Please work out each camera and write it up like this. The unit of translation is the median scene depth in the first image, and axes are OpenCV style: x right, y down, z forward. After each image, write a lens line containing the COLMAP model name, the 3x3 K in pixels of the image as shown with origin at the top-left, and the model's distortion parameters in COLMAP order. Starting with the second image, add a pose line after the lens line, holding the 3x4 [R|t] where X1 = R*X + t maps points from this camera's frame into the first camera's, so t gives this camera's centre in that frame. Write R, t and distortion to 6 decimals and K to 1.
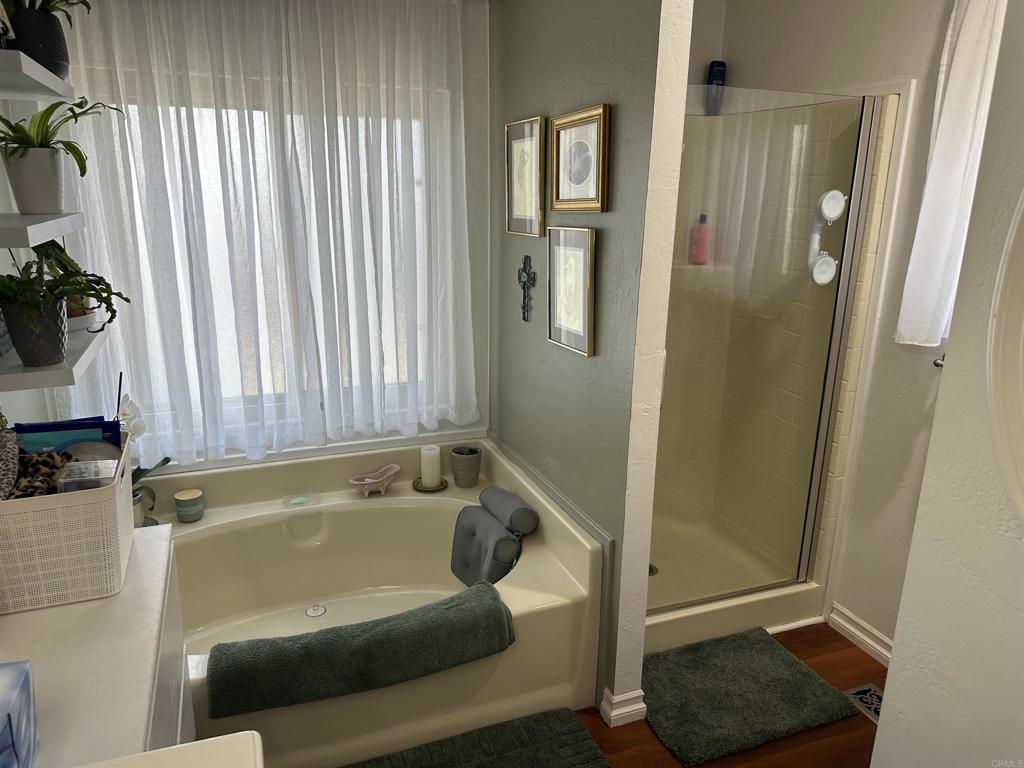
lens RADIAL K [[719.4, 0, 511.8], [0, 719.4, 354.8], [0, 0, 1]] dist [0.006043, 0.001660]
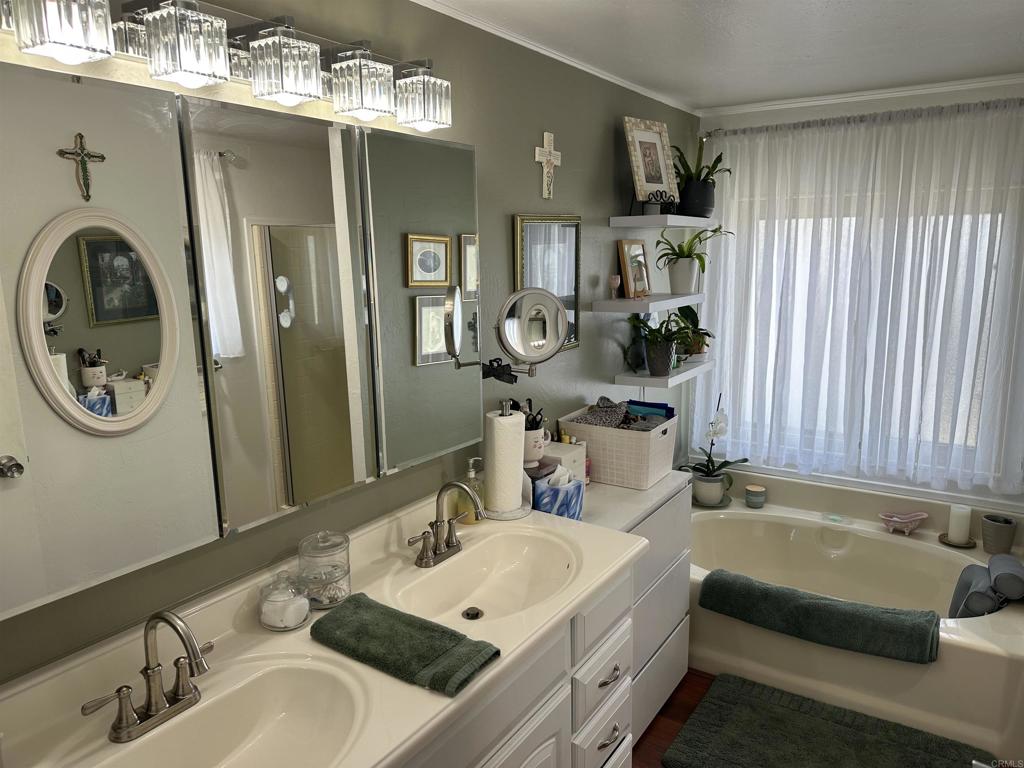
lens RADIAL K [[720.9, 0, 498.0], [0, 720.9, 387.4], [0, 0, 1]] dist [0.007171, 0.002164]
pose [[0.557623, 0.135446, -0.818970, 0.399279], [-0.162524, 0.985318, 0.052297, 0.006257], [0.814029, 0.103940, 0.571449, -0.242149]]
